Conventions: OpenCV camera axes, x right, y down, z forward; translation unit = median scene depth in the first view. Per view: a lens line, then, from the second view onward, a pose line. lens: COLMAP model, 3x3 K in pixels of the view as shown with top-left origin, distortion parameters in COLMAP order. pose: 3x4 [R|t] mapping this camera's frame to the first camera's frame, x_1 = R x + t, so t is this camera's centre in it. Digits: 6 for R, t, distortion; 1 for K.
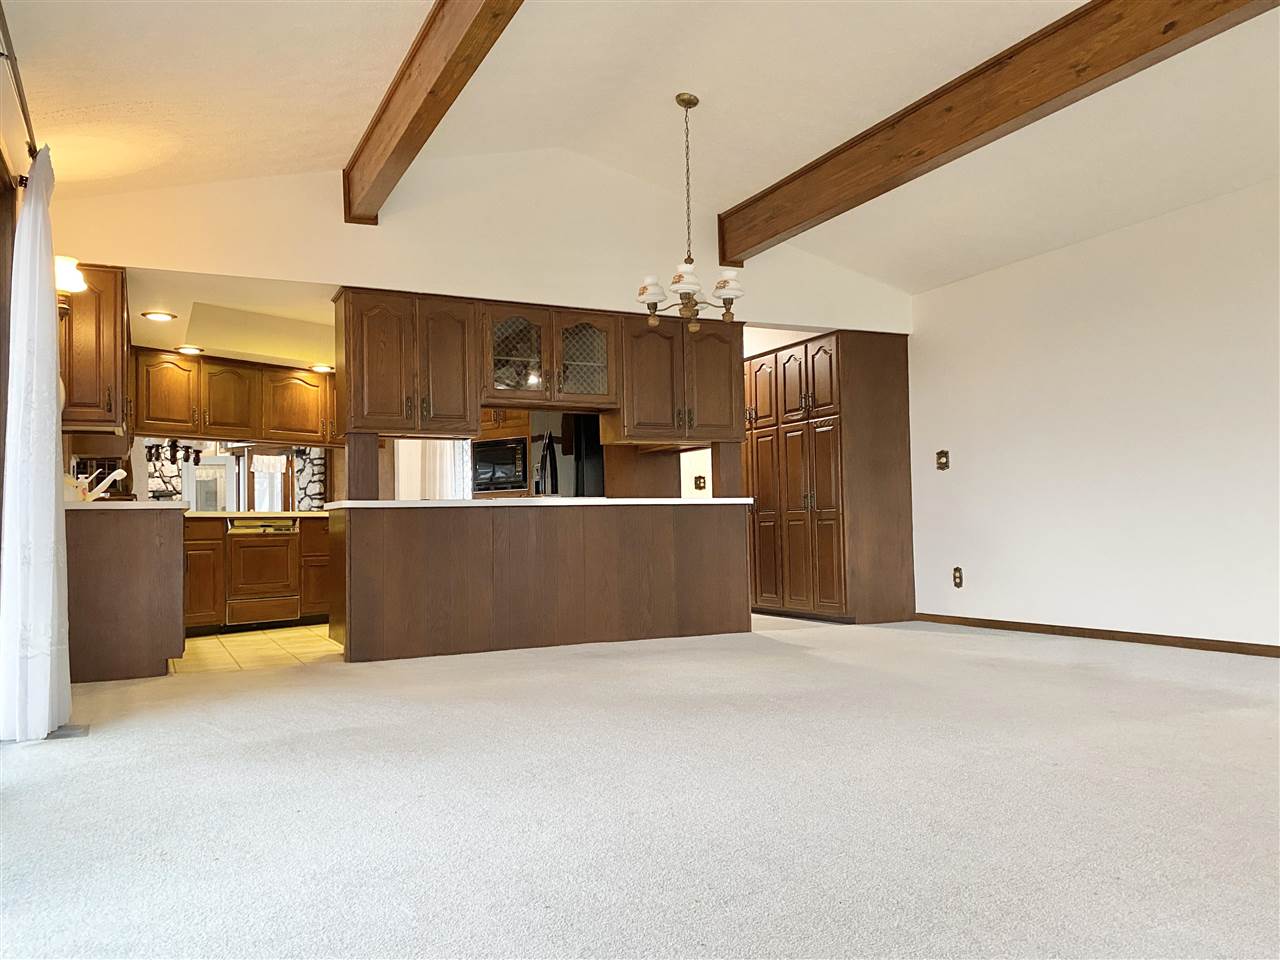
lens RADIAL K [[971.8, 0, 635.5], [0, 971.8, 485.0], [0, 0, 1]] dist [0.017007, -0.005163]
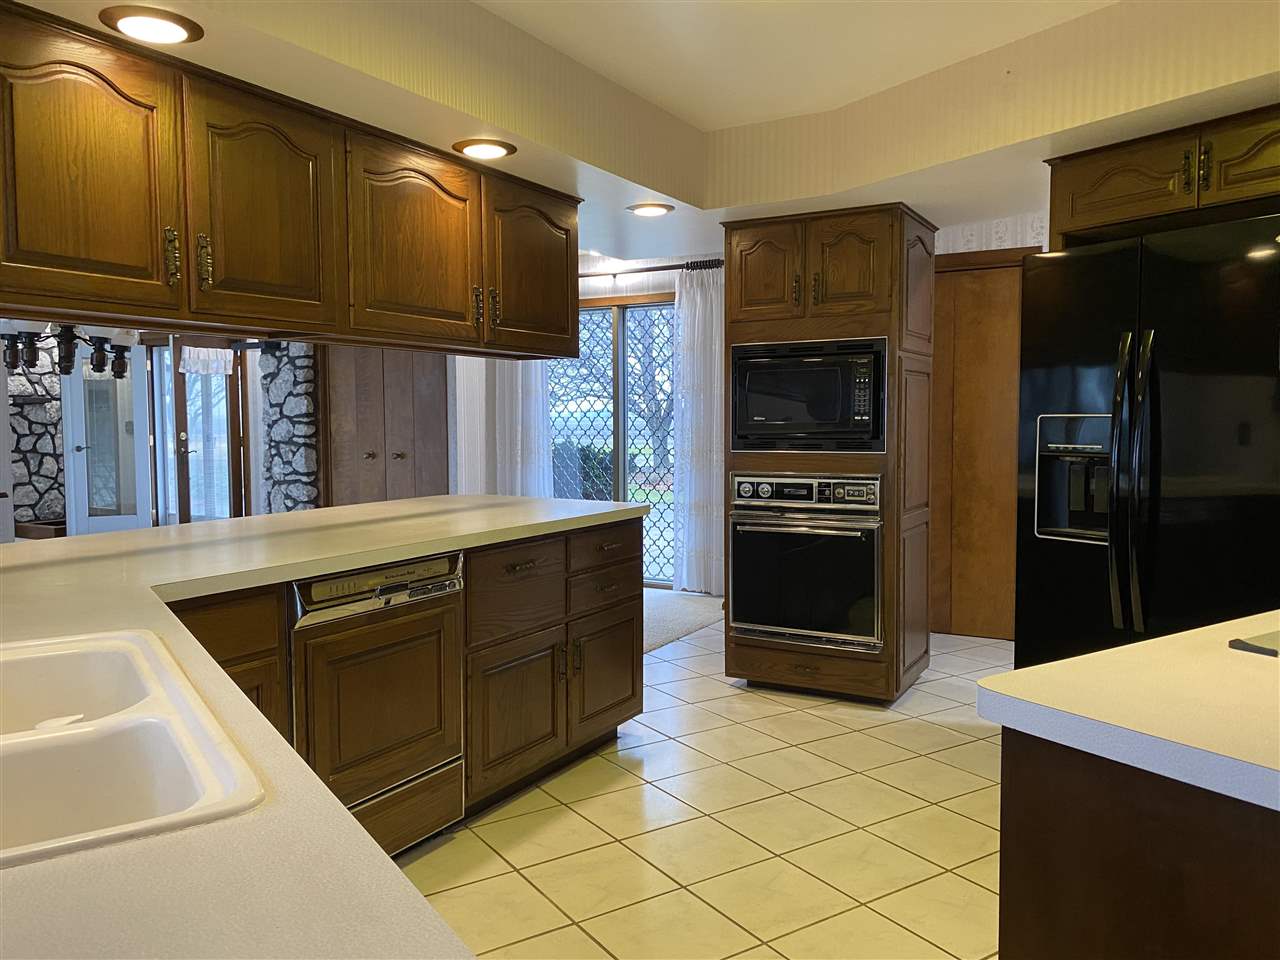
lens RADIAL K [[971.8, 0, 644.6], [0, 971.8, 474.5], [0, 0, 1]] dist [0.017007, -0.005163]
pose [[0.993023, 0.007671, 0.117668, -0.185009], [-0.019604, 0.994735, 0.100593, -0.019374], [-0.116277, -0.102198, 0.987945, 0.364032]]
